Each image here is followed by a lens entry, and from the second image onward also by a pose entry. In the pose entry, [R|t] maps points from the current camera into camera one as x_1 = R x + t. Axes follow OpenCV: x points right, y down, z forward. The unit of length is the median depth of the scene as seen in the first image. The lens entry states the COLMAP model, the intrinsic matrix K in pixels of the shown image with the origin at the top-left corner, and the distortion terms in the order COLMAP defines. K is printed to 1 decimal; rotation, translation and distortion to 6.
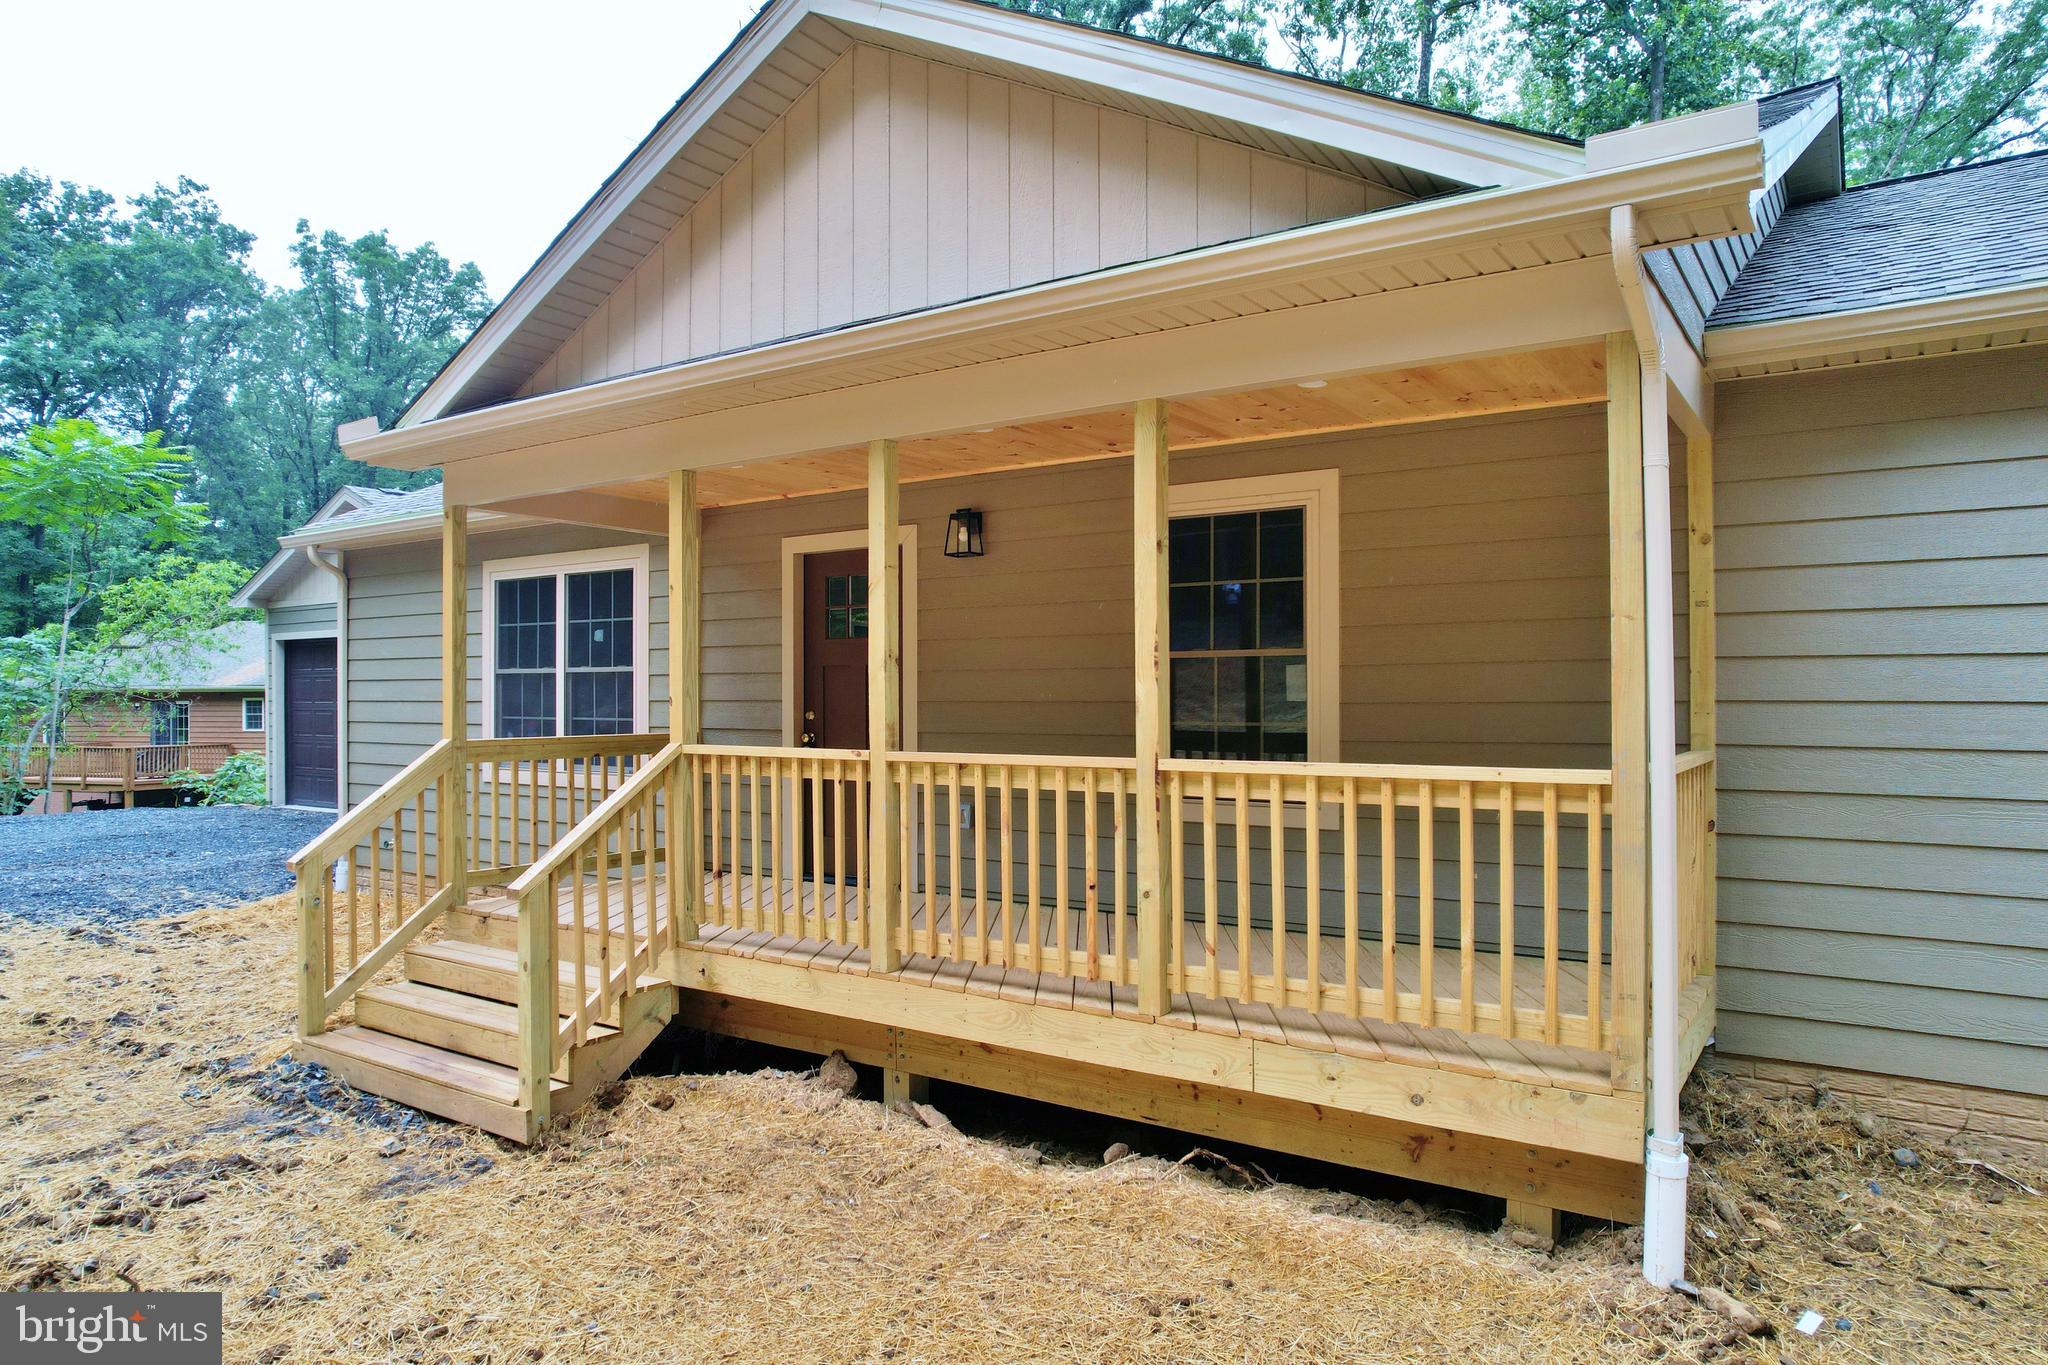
lens RADIAL K [[1289.5, 0, 1028.2], [0, 1289.5, 694.1], [0, 0, 1]] dist [-0.076170, 0.064353]
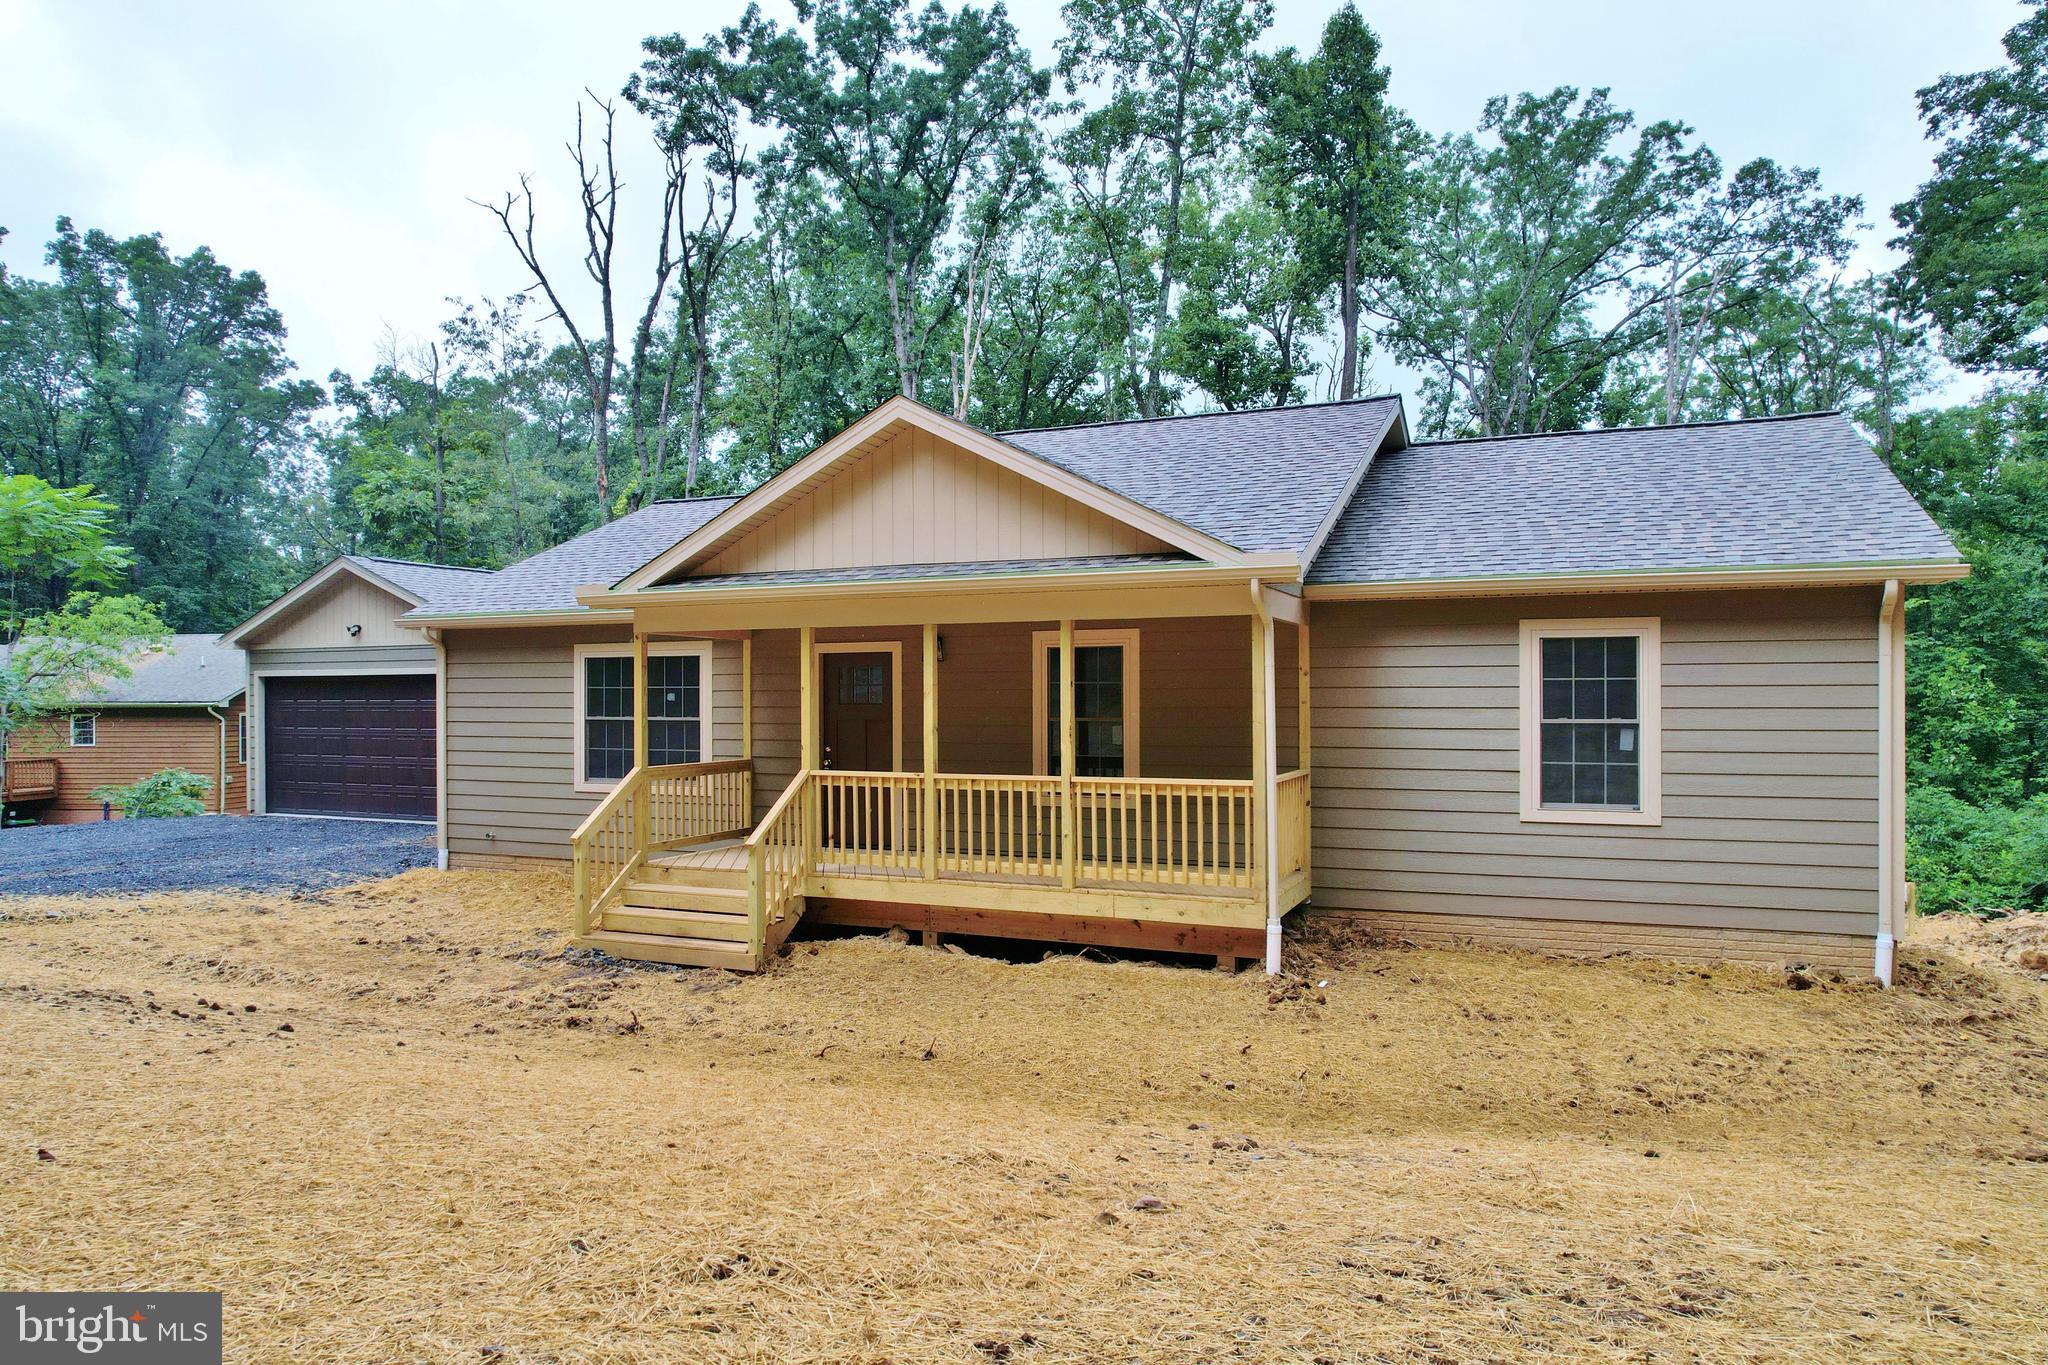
lens RADIAL K [[1289.5, 0, 1028.2], [0, 1289.5, 694.1], [0, 0, 1]] dist [-0.076170, 0.064353]
pose [[0.981471, -0.000651, 0.191611, -0.319844], [0.000747, 1.000000, -0.000432, -0.074222], [-0.191611, 0.000567, 0.981471, -0.957919]]
